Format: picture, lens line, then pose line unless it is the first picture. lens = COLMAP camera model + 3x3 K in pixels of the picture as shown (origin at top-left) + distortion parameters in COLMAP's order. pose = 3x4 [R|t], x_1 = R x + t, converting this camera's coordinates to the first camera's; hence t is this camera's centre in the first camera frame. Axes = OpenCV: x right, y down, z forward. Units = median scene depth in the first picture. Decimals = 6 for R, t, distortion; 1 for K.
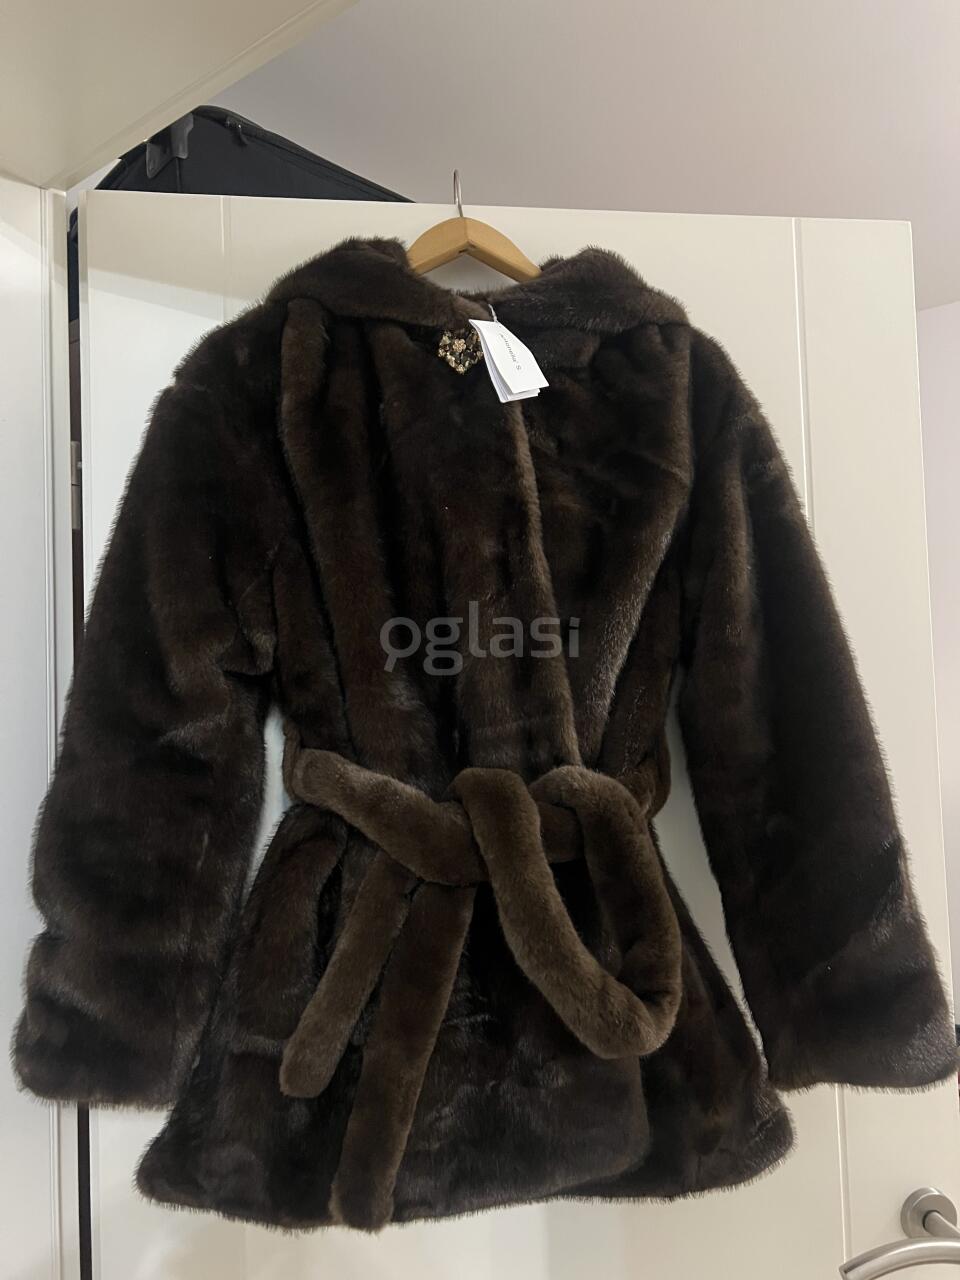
lens RADIAL K [[971.7, 0, 476.8], [0, 971.7, 648.1], [0, 0, 1]] dist [0.024924, -0.030767]
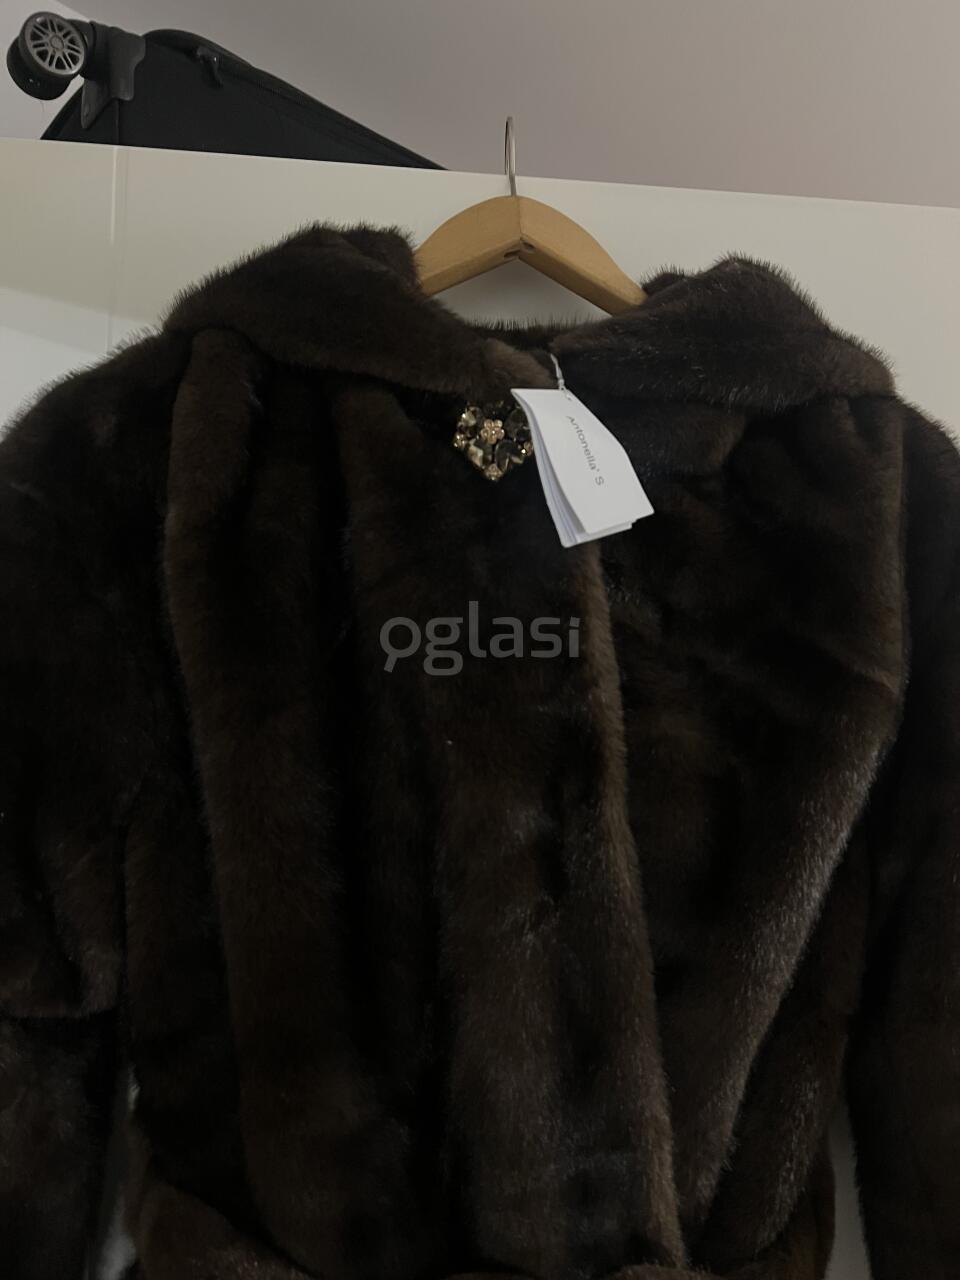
lens RADIAL K [[971.7, 0, 478.7], [0, 971.7, 634.9], [0, 0, 1]] dist [0.024924, -0.030767]
pose [[0.997562, 0.054763, -0.043261, 0.004059], [-0.054644, 0.998498, 0.003937, -0.196166], [0.043412, -0.001563, 0.999056, 0.451323]]
